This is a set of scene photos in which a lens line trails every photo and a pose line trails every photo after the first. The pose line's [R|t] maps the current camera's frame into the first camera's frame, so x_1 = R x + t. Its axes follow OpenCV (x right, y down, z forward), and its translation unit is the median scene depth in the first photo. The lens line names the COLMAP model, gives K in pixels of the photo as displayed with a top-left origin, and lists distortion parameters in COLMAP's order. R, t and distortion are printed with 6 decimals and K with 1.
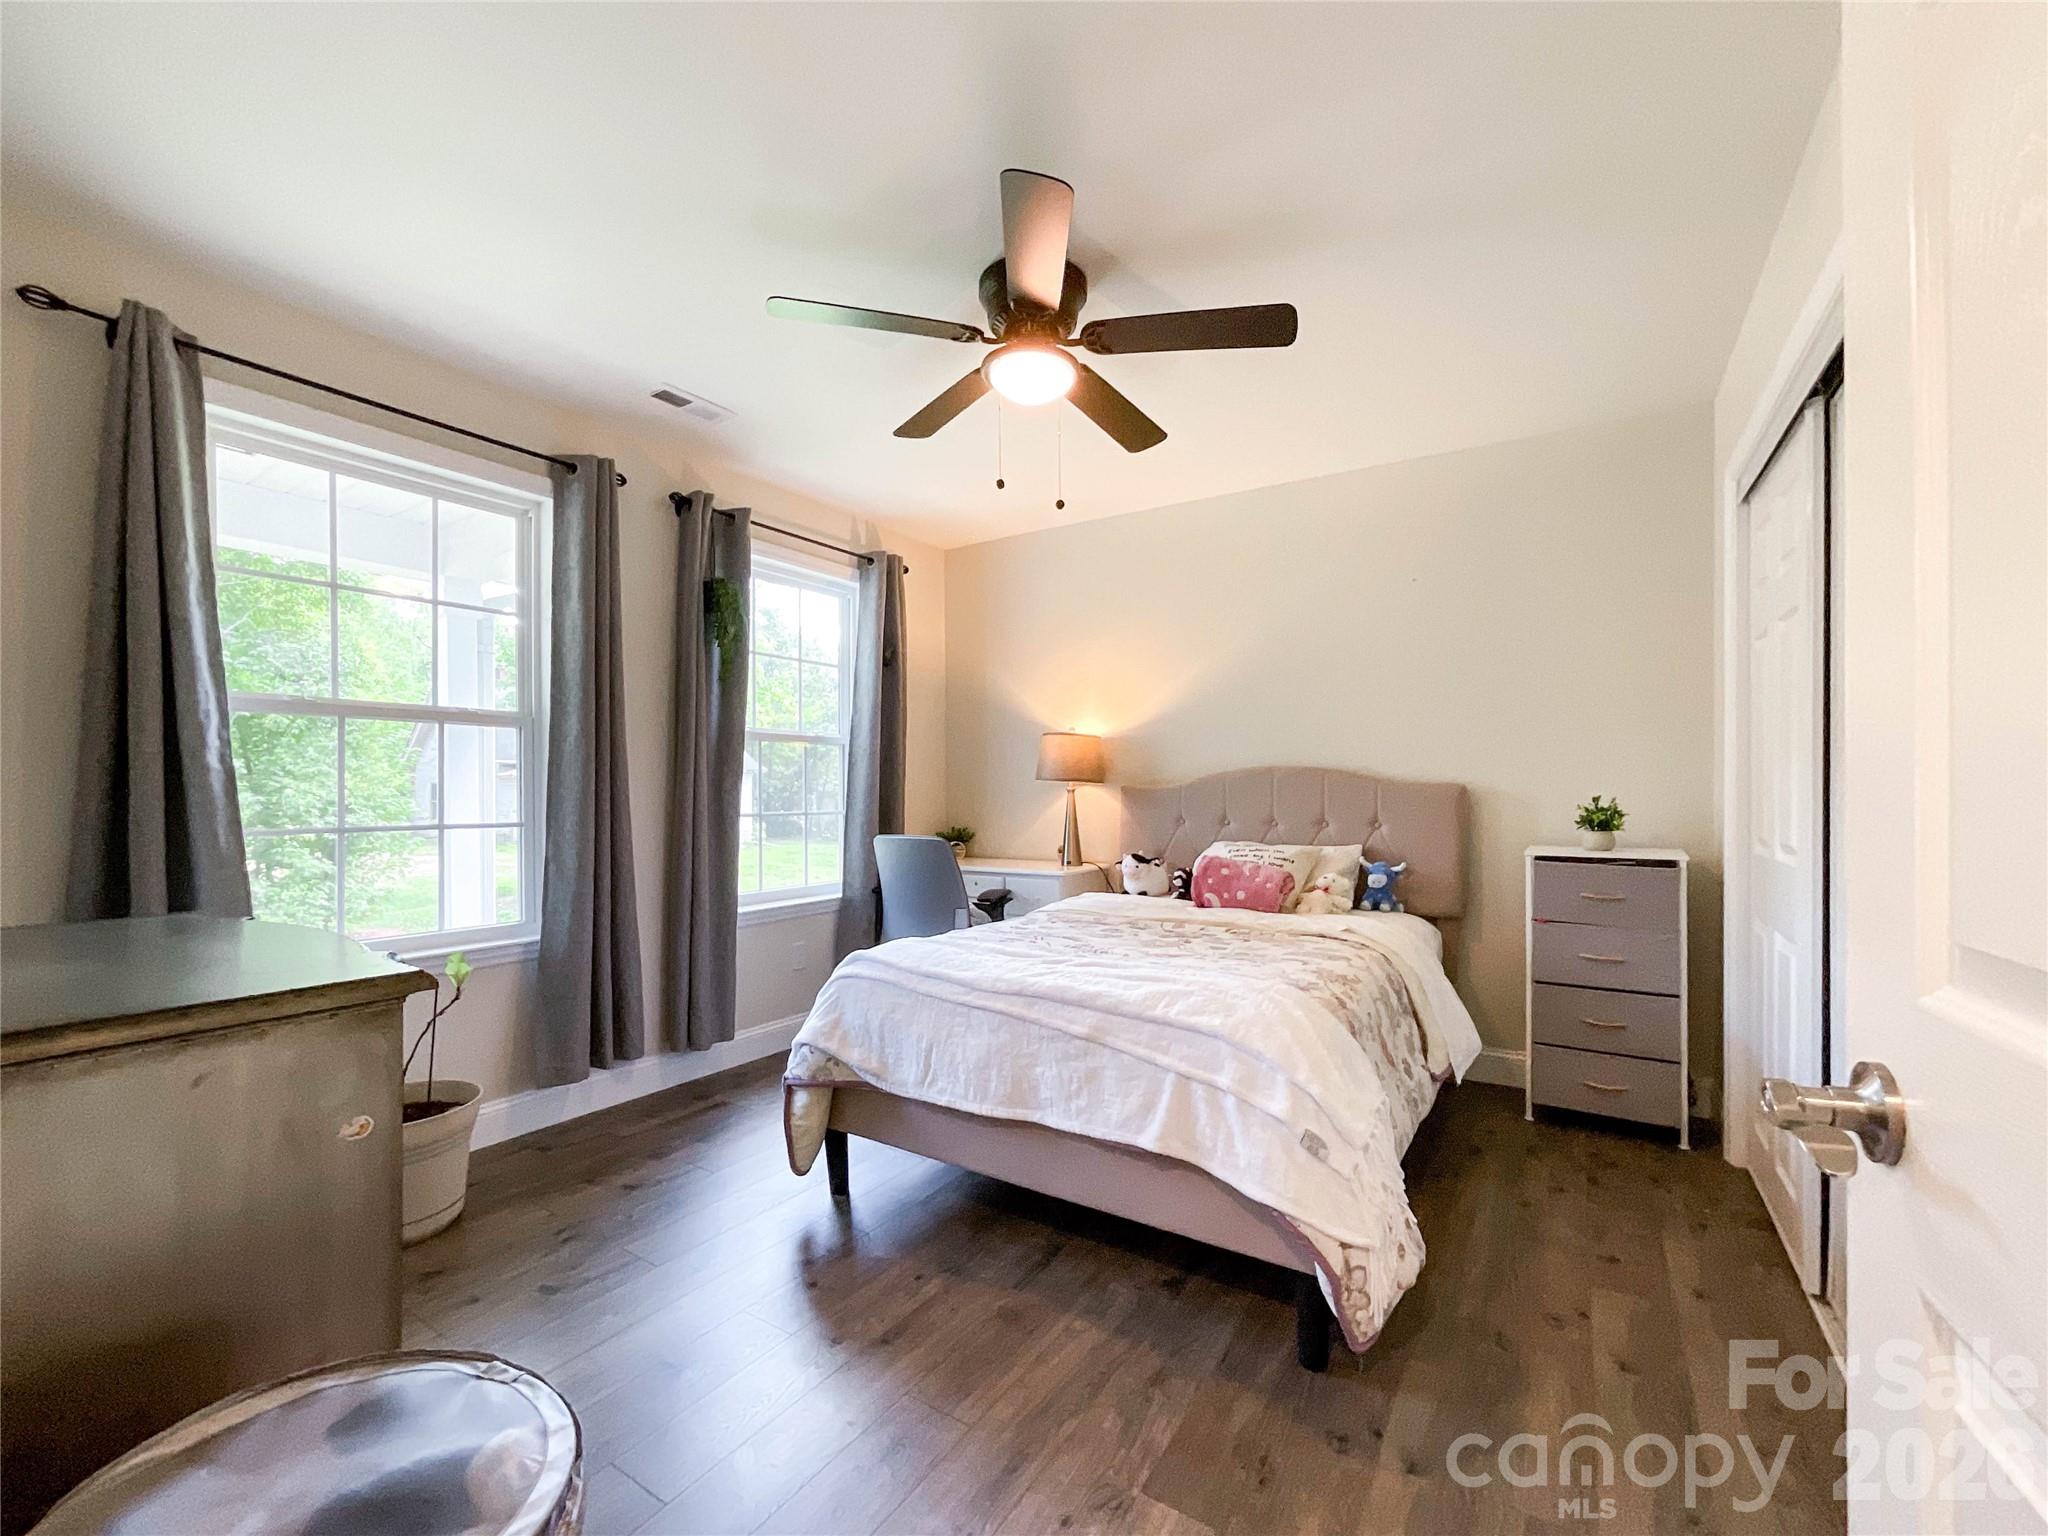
lens RADIAL K [[854.3, 0, 1019.5], [0, 854.3, 781.6], [0, 0, 1]] dist [-0.008934, 0.001731]
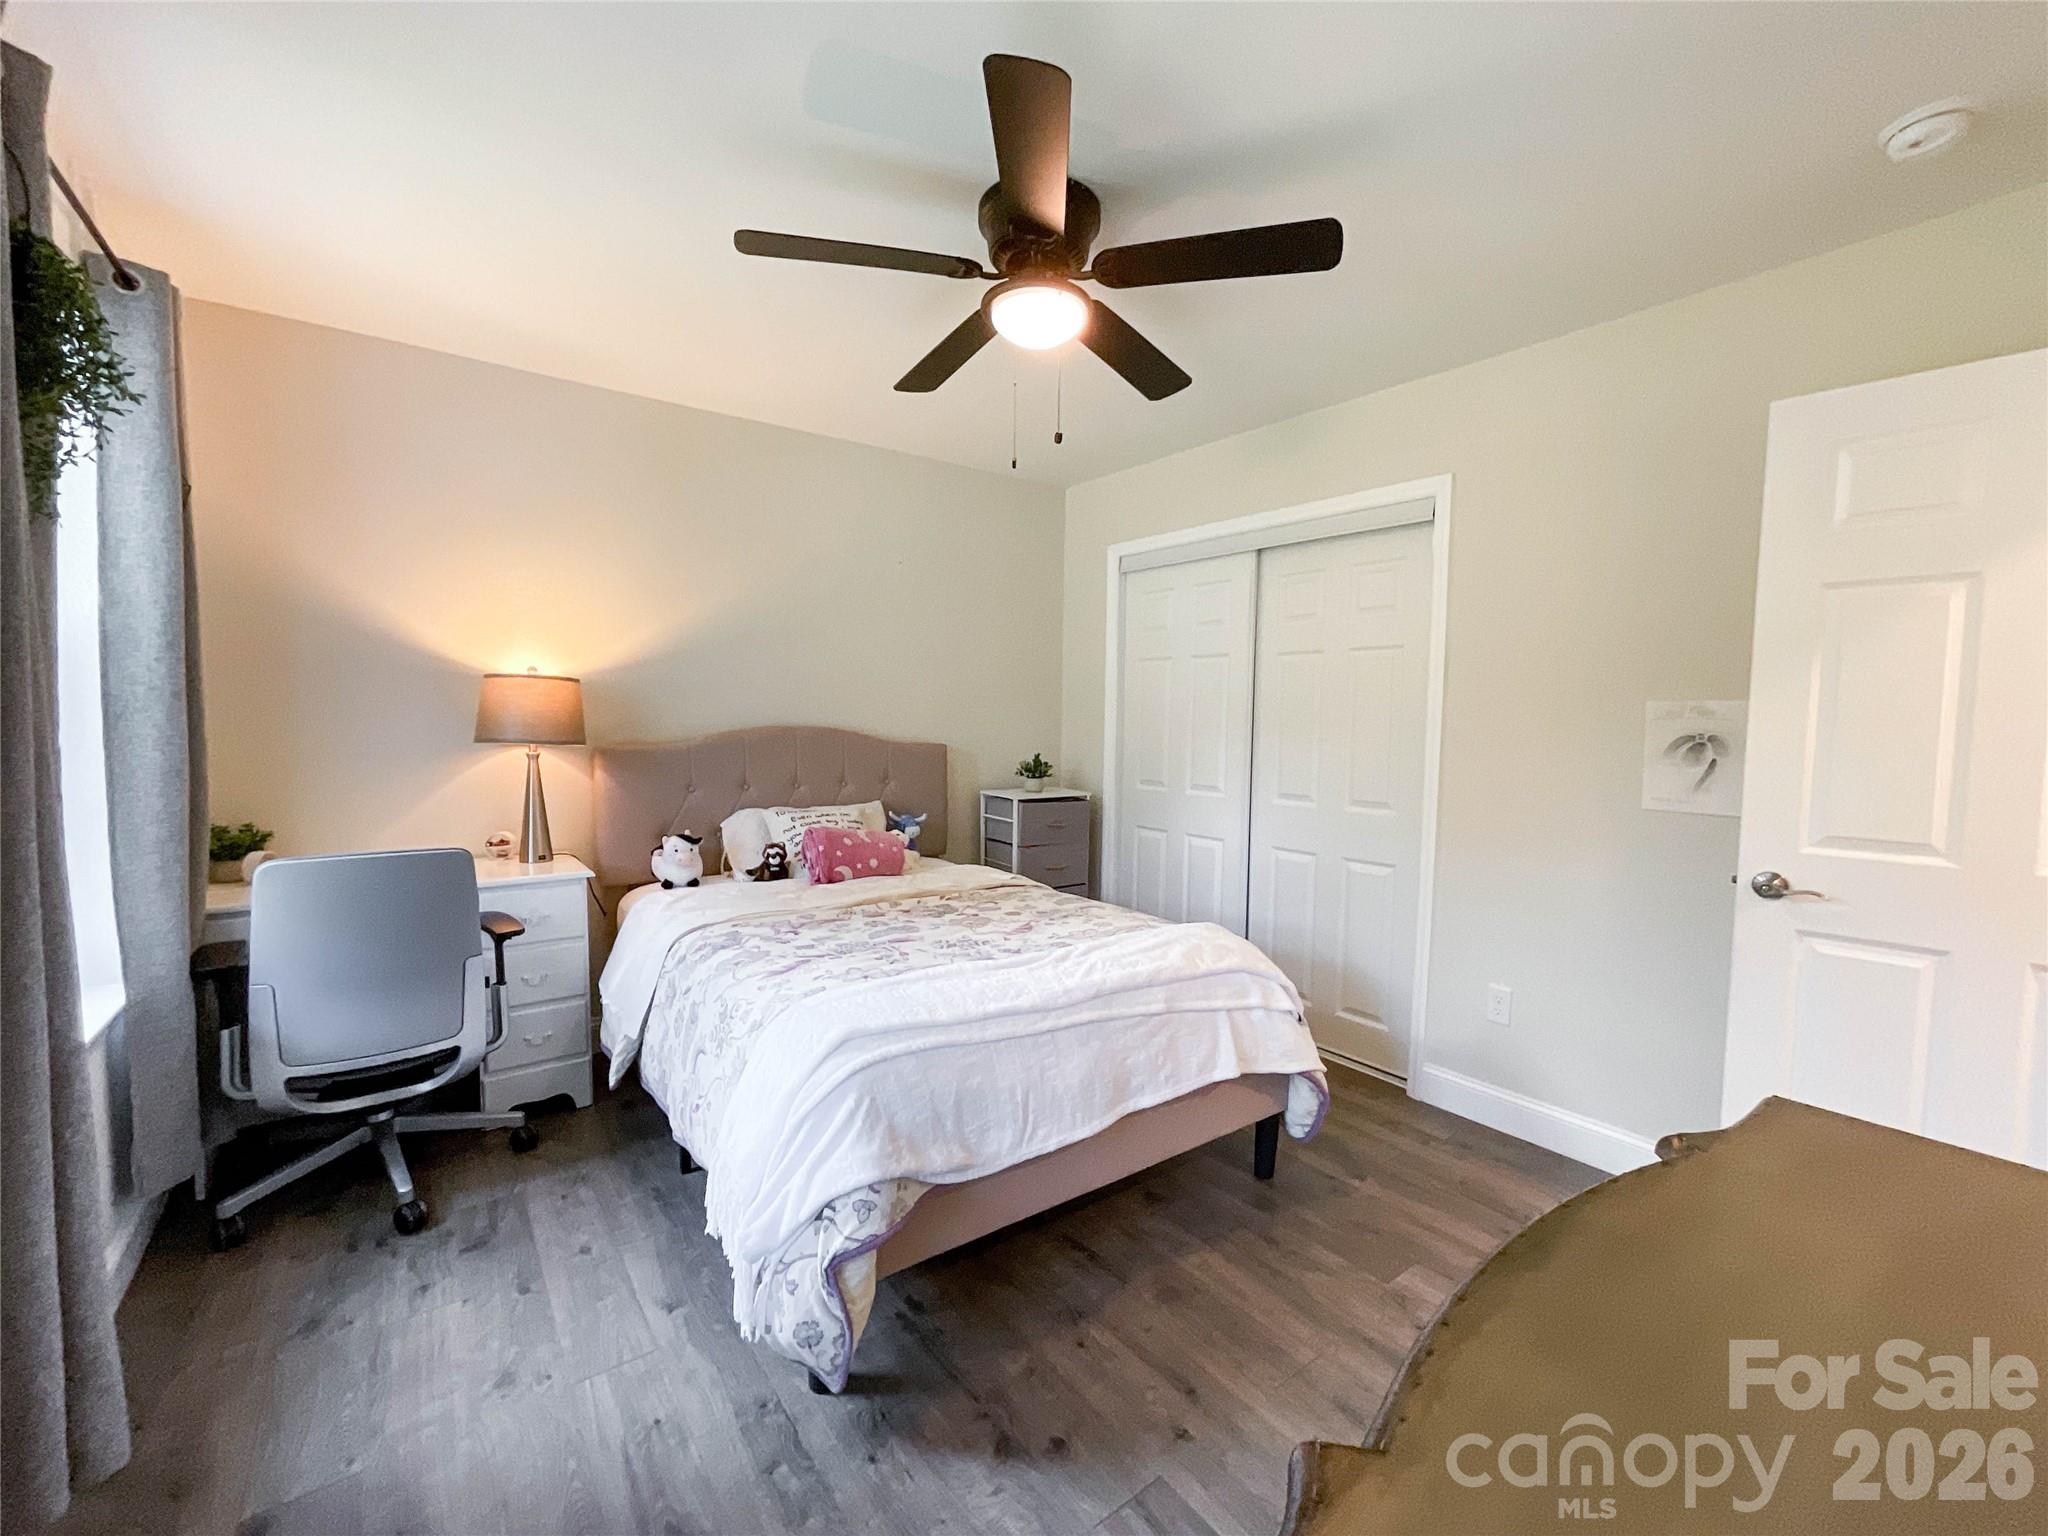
lens RADIAL K [[854.3, 0, 1025.1], [0, 854.3, 764.6], [0, 0, 1]] dist [-0.008934, 0.001731]
pose [[0.343299, -0.047477, 0.938025, -0.870243], [-0.023160, 0.997990, 0.058989, -0.062606], [-0.938941, -0.041976, 0.341509, 0.723708]]
